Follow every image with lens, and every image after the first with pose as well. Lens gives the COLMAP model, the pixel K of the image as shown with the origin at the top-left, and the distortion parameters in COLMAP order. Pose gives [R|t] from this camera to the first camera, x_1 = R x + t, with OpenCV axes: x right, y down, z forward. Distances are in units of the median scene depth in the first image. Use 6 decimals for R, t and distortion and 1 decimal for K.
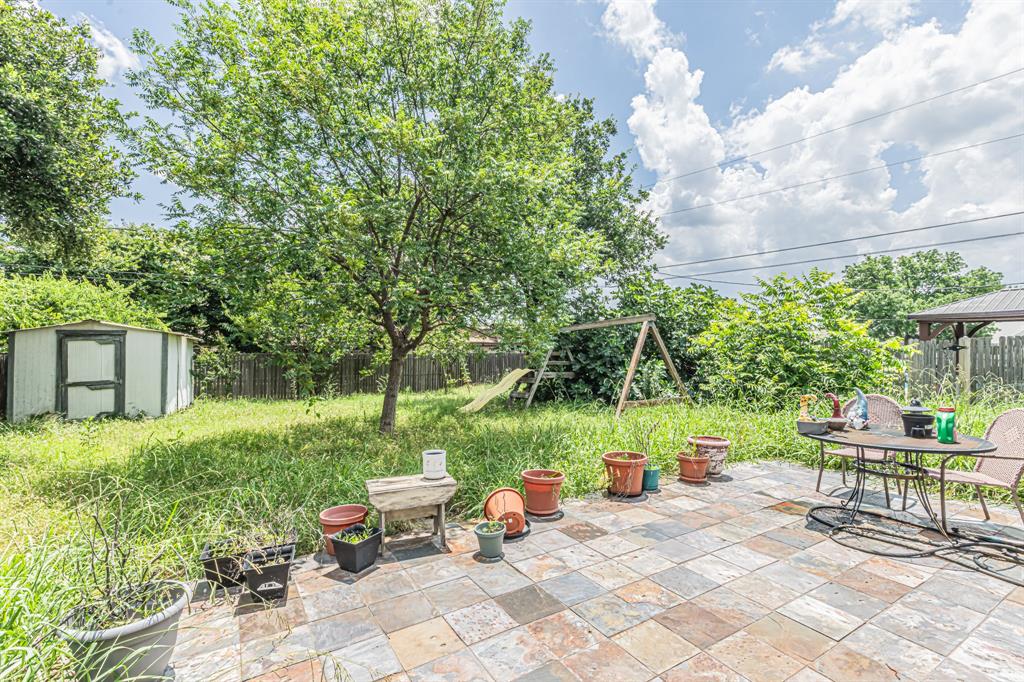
lens RADIAL K [[466.0, 0, 506.0], [0, 466.0, 345.8], [0, 0, 1]] dist [0.002708, 0.000208]
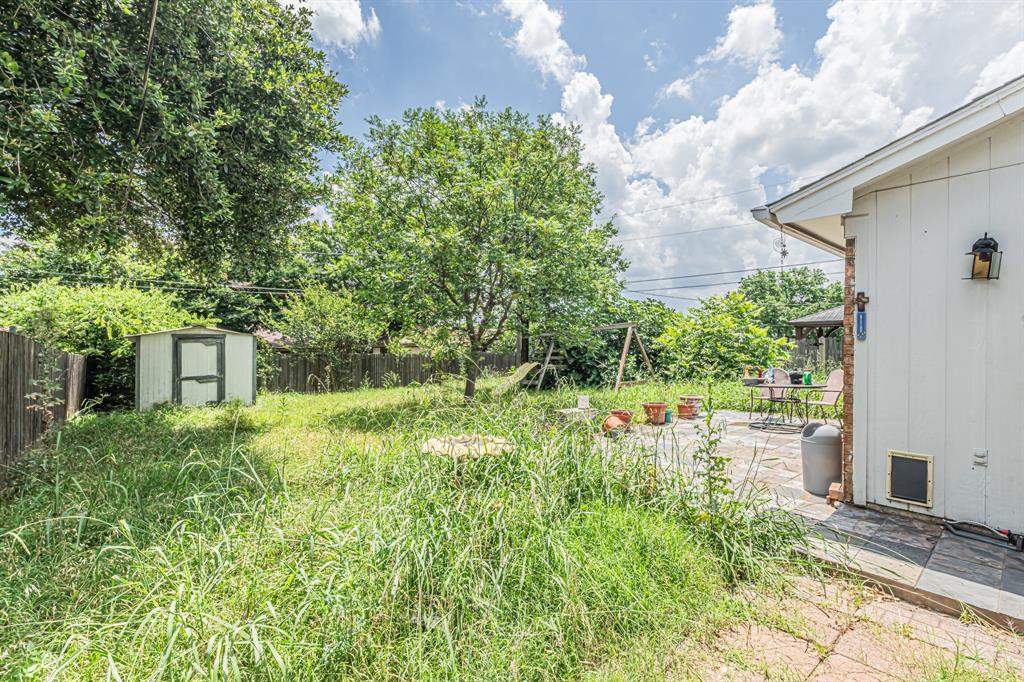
lens RADIAL K [[467.3, 0, 510.0], [0, 467.3, 327.2], [0, 0, 1]] dist [-0.001400, -0.000069]
pose [[0.984618, 0.000213, 0.174721, -0.300173], [0.007641, 0.998990, -0.044277, 0.008957], [-0.174554, 0.044931, 0.983622, -0.338932]]
